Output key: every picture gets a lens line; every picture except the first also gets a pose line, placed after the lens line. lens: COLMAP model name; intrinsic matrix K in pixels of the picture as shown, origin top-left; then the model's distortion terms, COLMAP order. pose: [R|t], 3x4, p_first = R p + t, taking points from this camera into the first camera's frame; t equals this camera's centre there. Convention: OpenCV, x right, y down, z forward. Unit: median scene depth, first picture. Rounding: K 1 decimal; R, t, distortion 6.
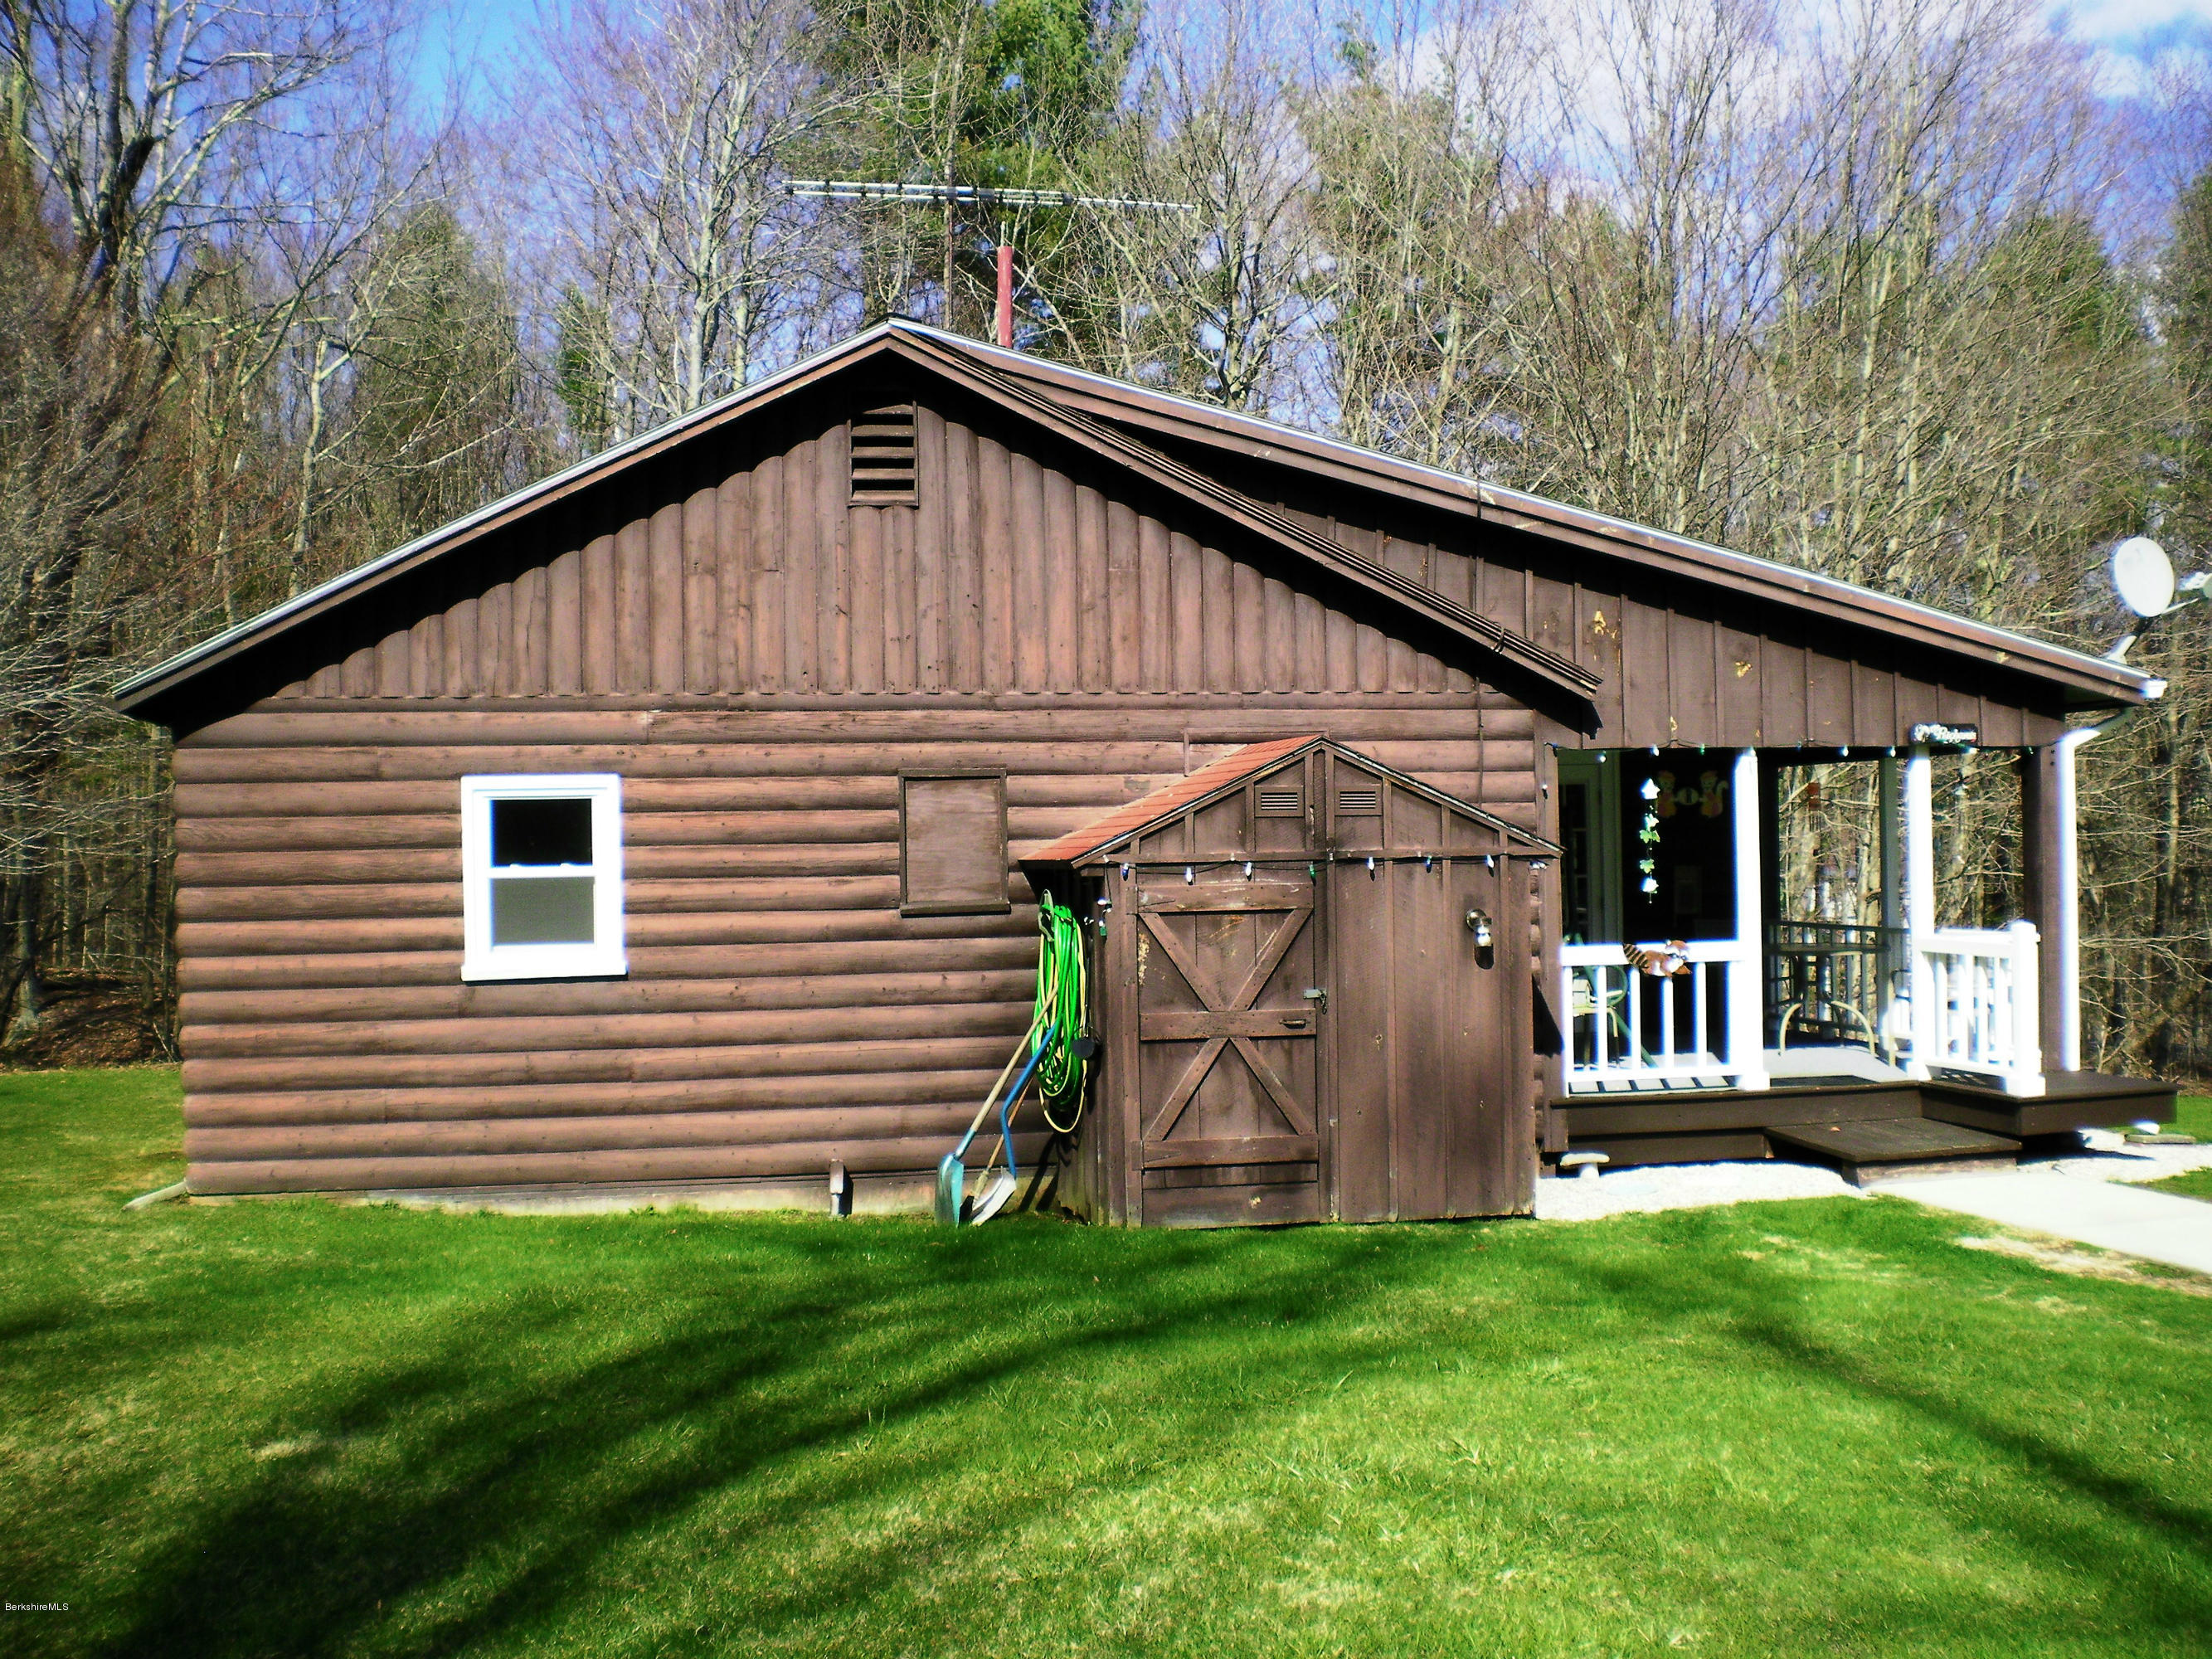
lens RADIAL K [[2348.2, 0, 1106.0], [0, 2348.2, 829.5], [0, 0, 1]] dist [-0.023475, -0.277869]
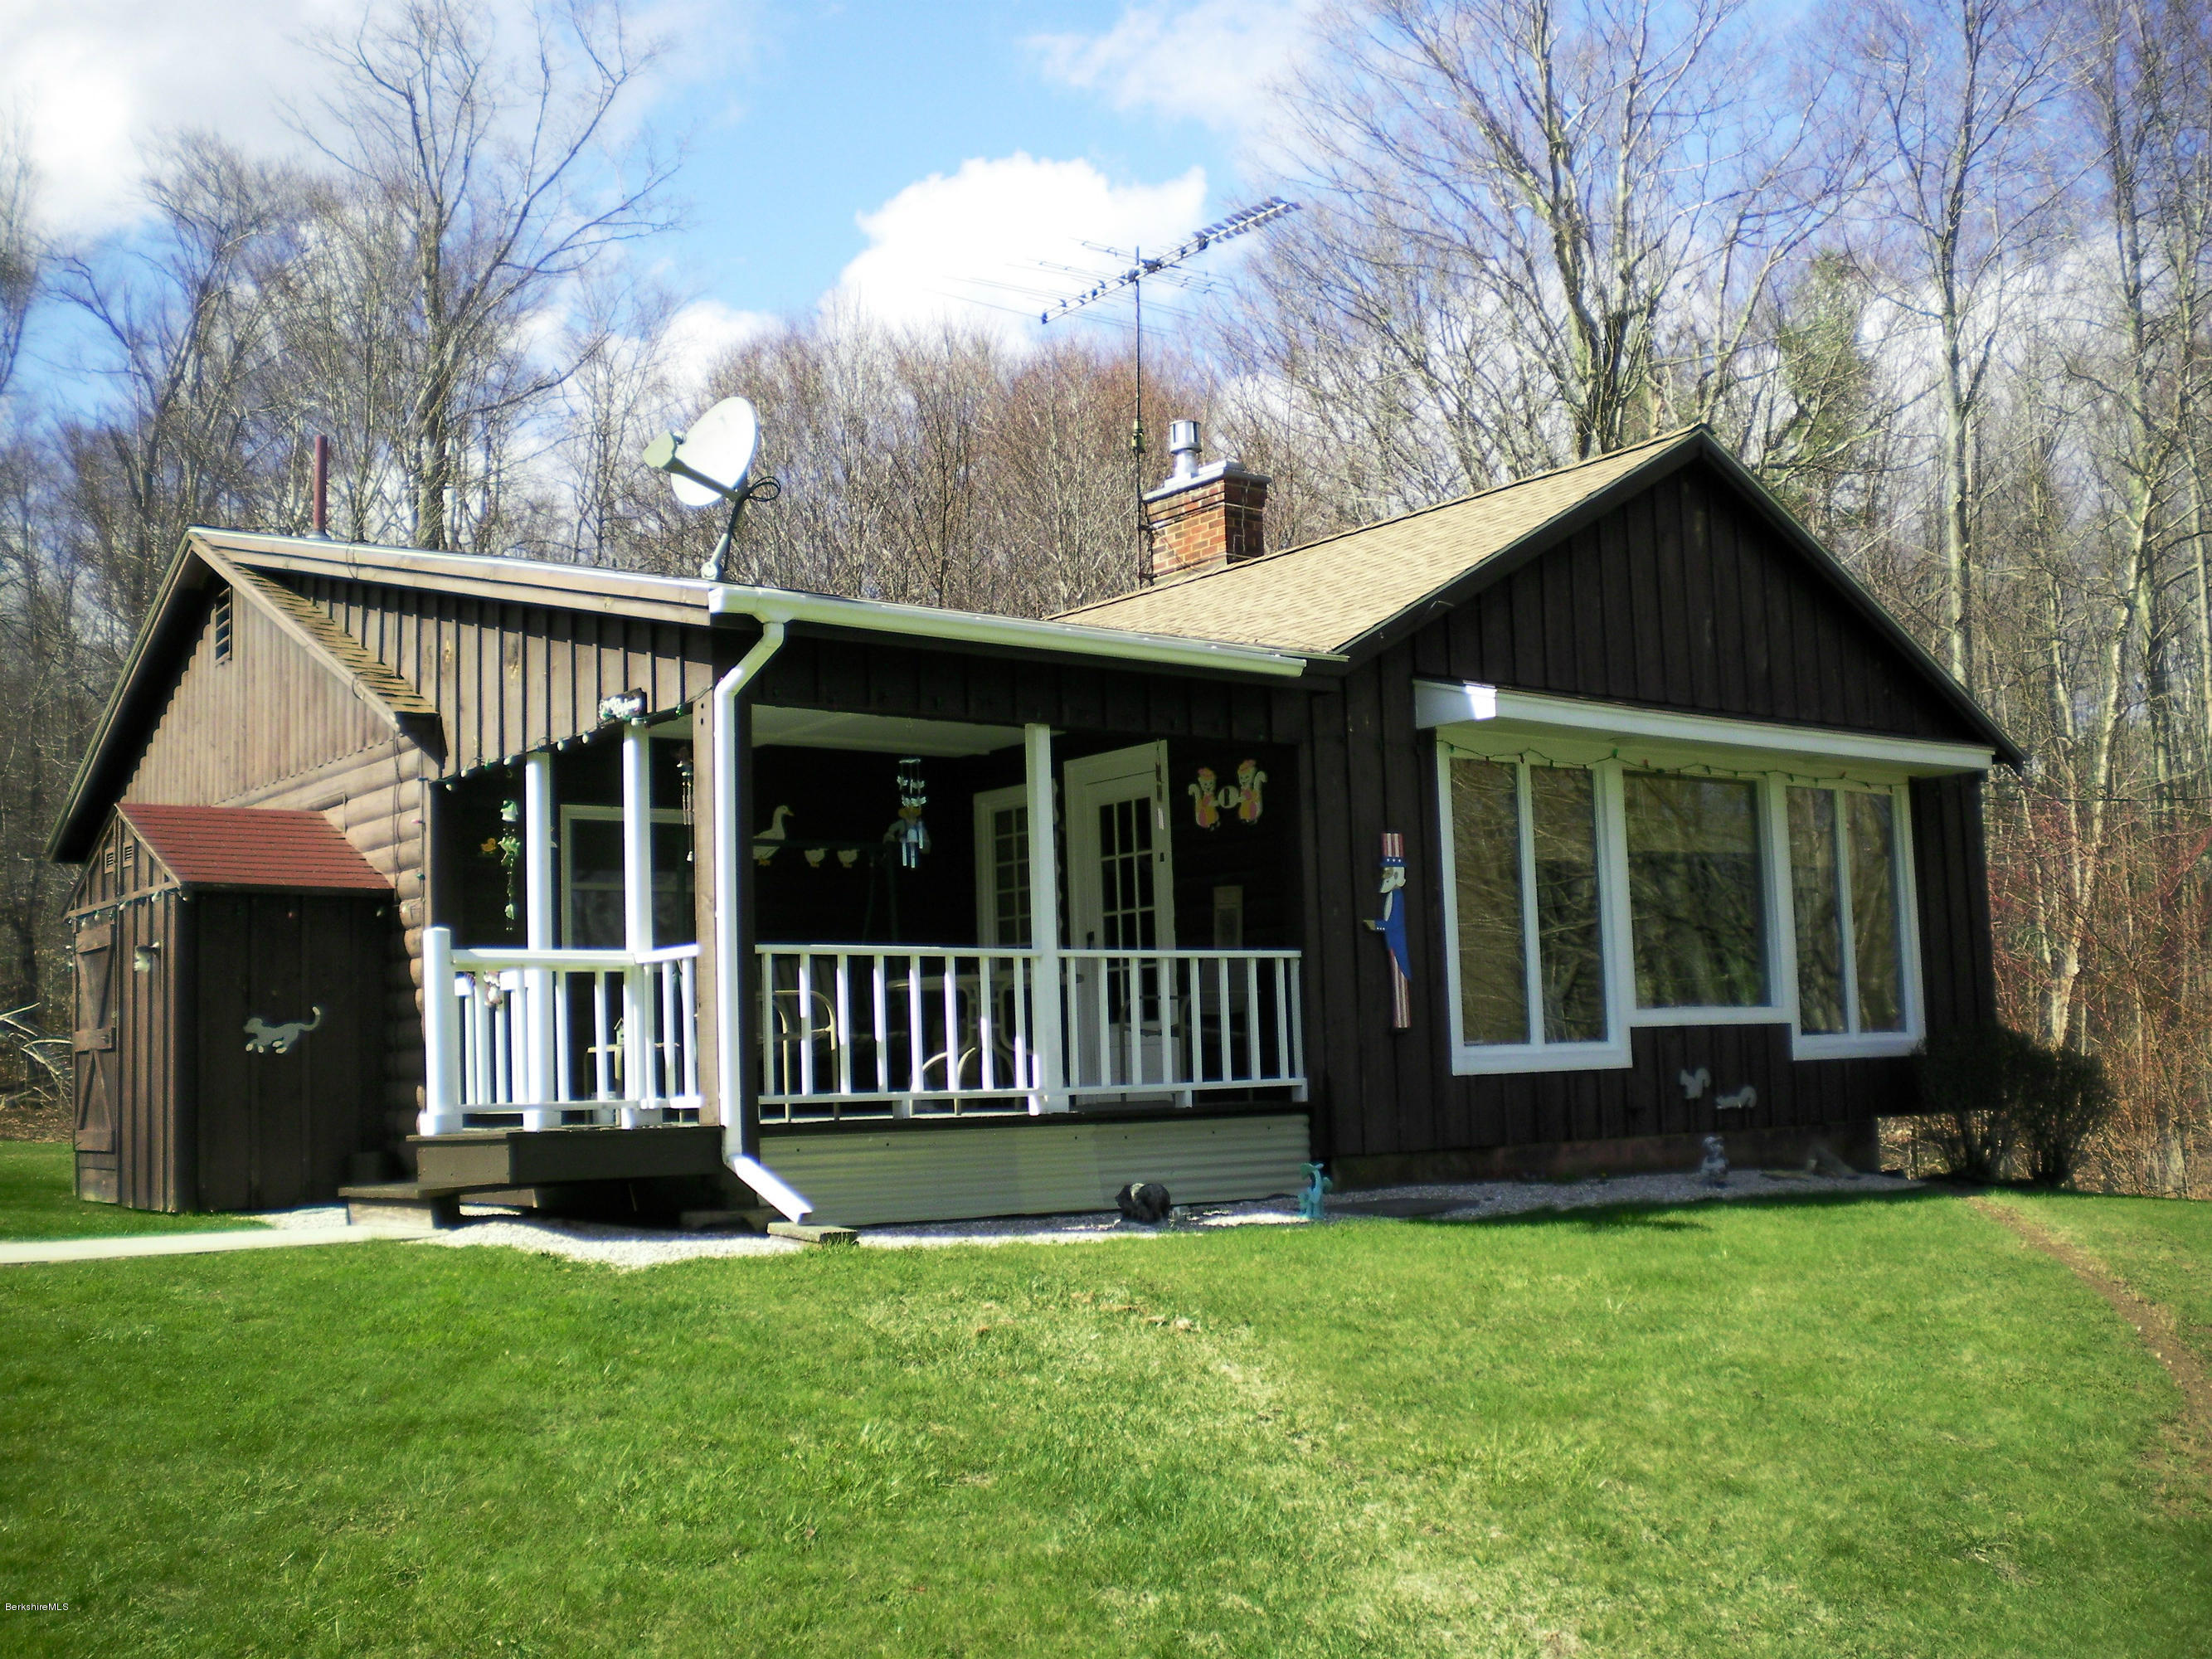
lens RADIAL K [[2348.2, 0, 1106.0], [0, 2348.2, 829.5], [0, 0, 1]] dist [-0.023475, -0.277869]
pose [[0.427511, -0.094692, -0.899037, 1.333782], [0.033457, 0.995475, -0.088940, 0.093218], [0.903391, 0.007944, 0.428744, 0.905643]]
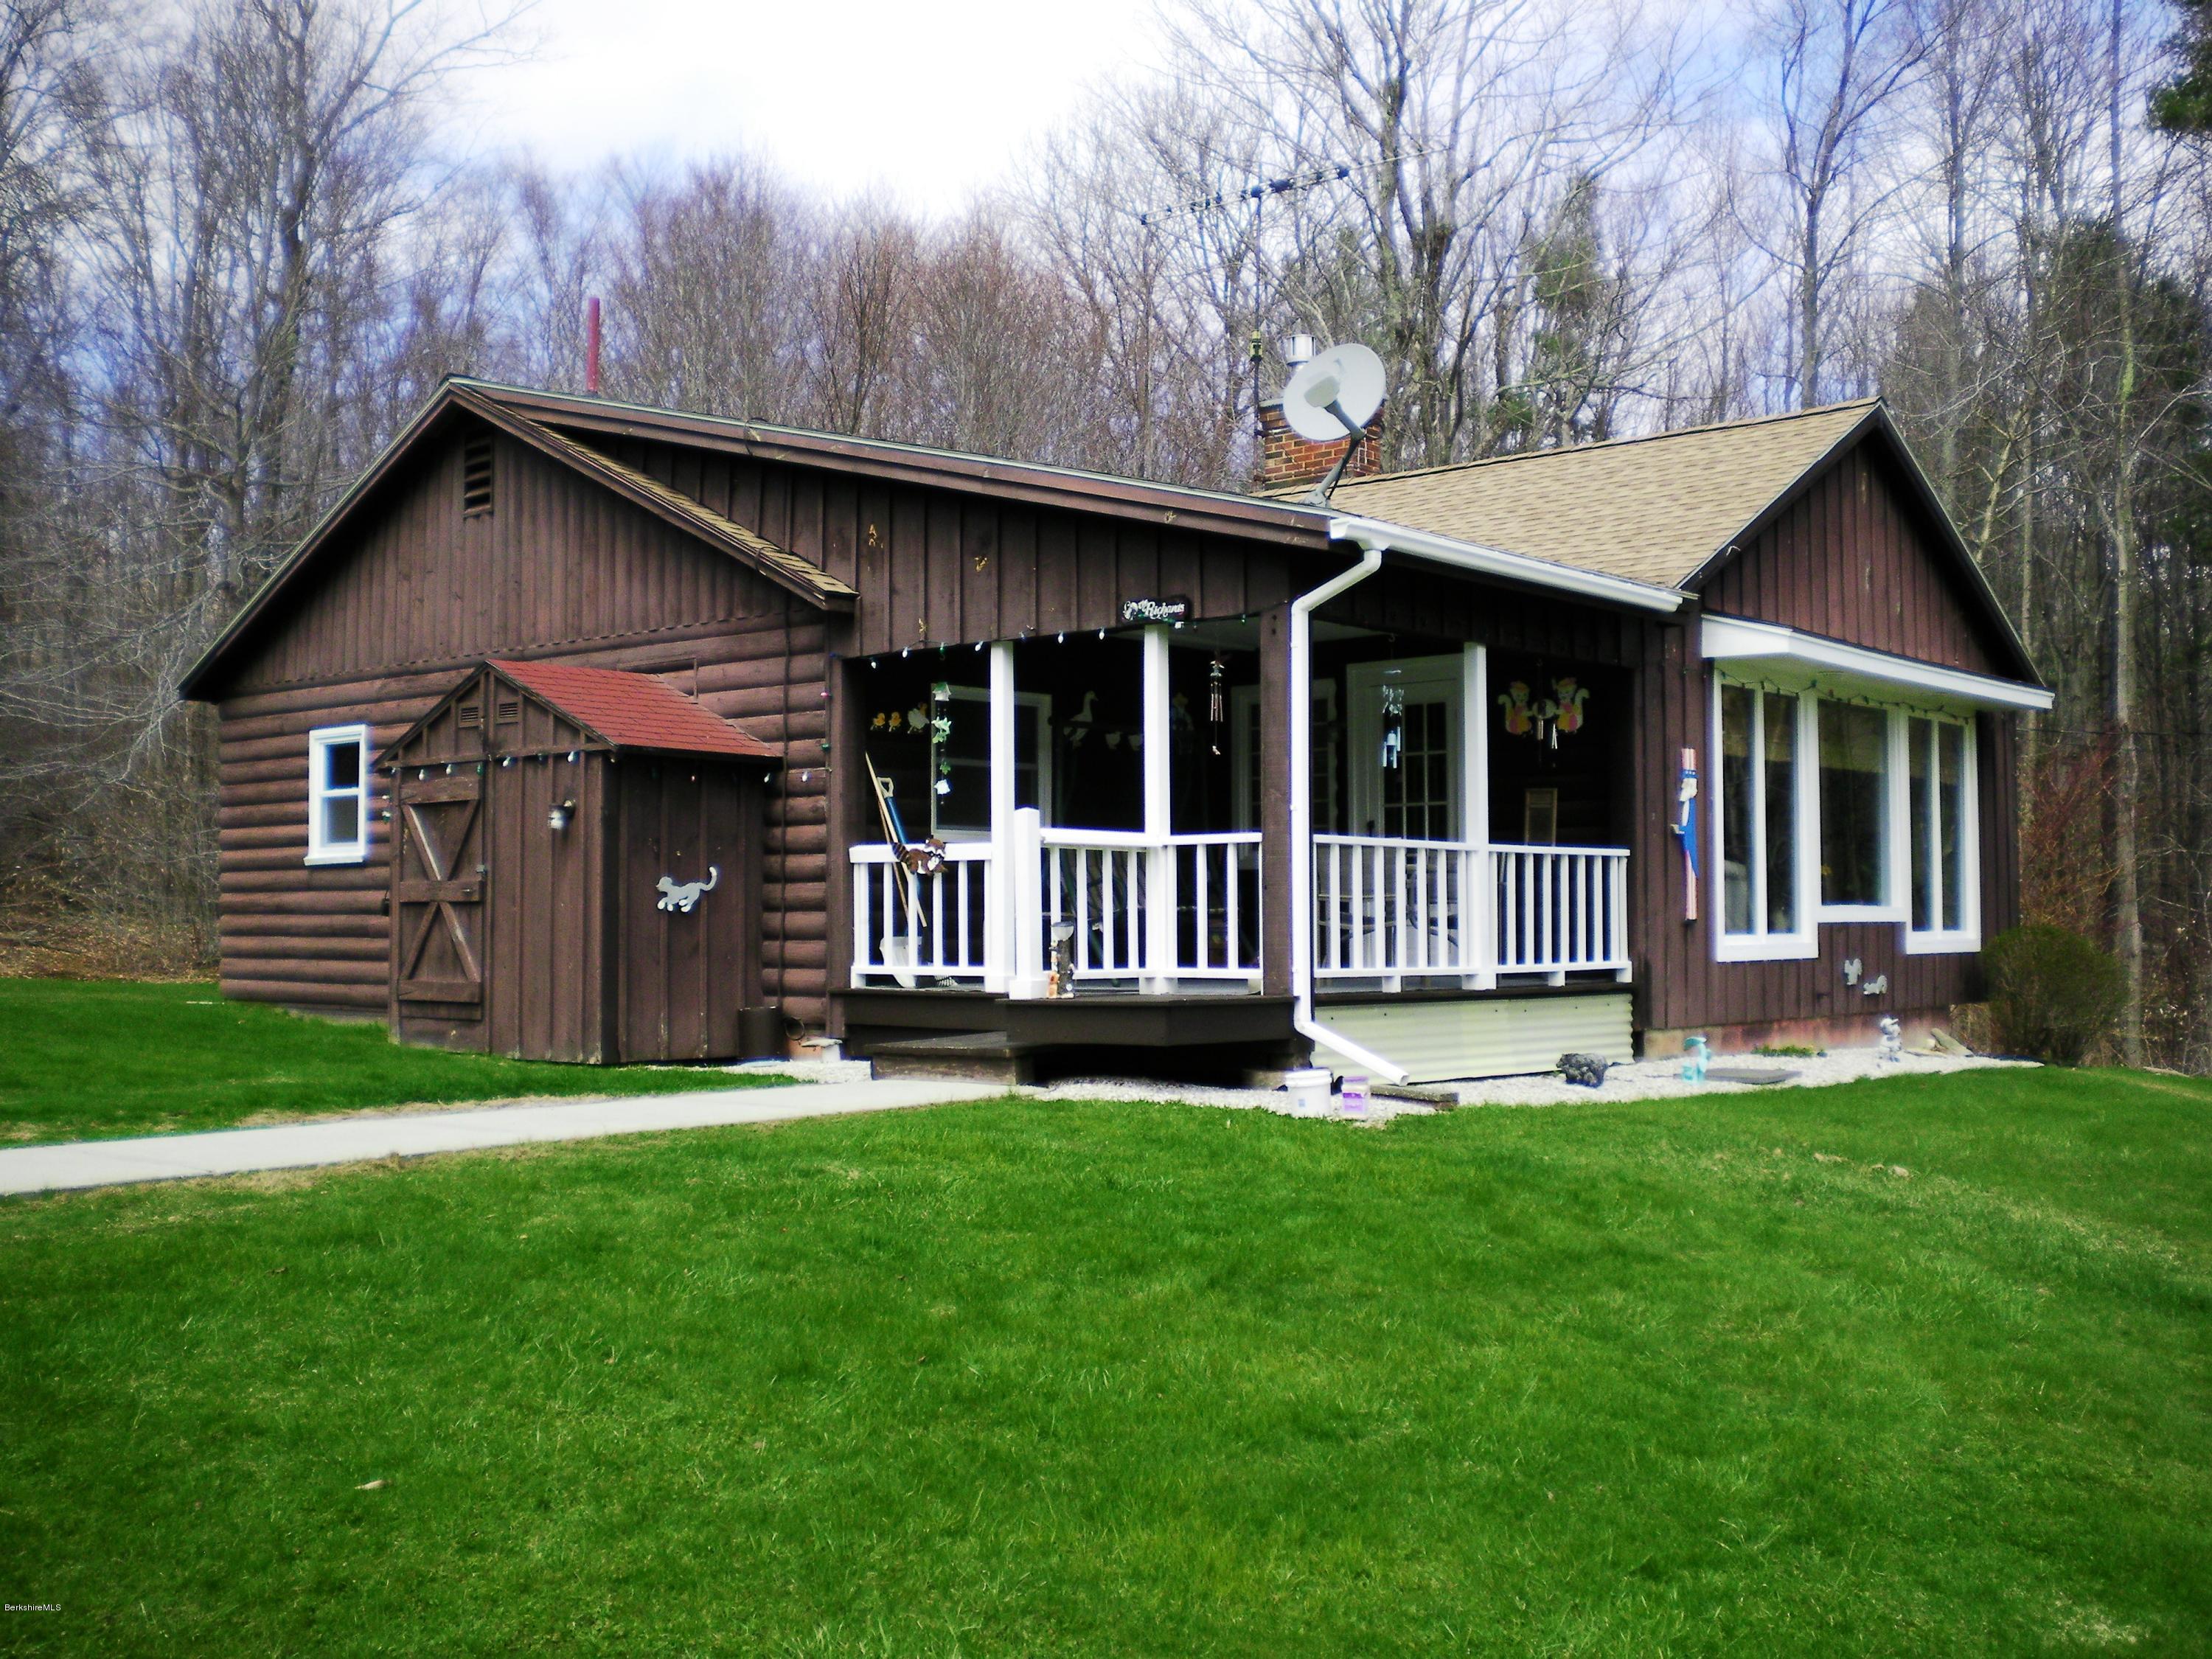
lens RADIAL K [[2348.1, 0, 1106.0], [0, 2348.1, 829.5], [0, 0, 1]] dist [-0.023475, -0.277869]
pose [[0.599752, -0.017349, -0.799998, 1.214801], [-0.001195, 0.999744, -0.022577, 0.073203], [0.800185, 0.014497, 0.599578, 0.499007]]
